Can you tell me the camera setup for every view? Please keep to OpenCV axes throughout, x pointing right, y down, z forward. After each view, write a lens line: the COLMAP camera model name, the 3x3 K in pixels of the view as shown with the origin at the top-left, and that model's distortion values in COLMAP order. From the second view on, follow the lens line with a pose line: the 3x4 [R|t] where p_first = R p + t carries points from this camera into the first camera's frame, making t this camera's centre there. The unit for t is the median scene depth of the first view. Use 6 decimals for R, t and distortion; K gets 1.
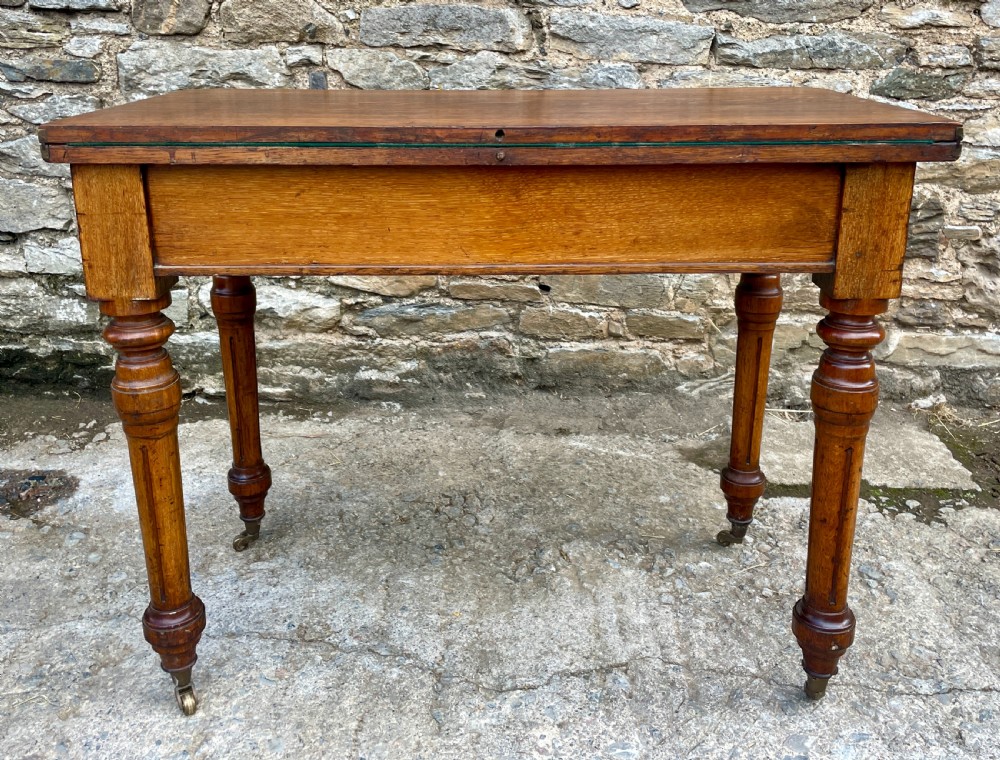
lens RADIAL K [[948.4, 0, 503.1], [0, 948.4, 295.3], [0, 0, 1]] dist [0.083341, -0.109144]
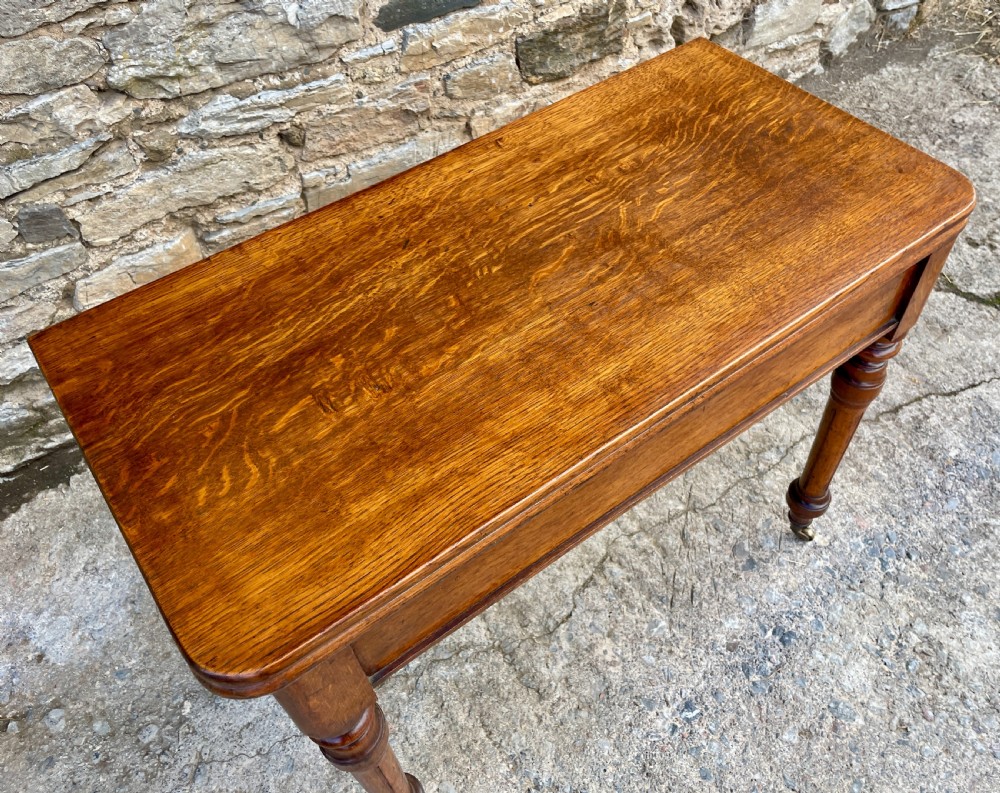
lens RADIAL K [[804.9, 0, 516.4], [0, 804.9, 388.0], [0, 0, 1]] dist [0.084324, -0.118507]
pose [[0.801744, -0.483423, 0.351437, -0.176927], [0.217542, 0.783720, 0.581771, -0.327907], [-0.556670, -0.389980, 0.733508, 0.241444]]
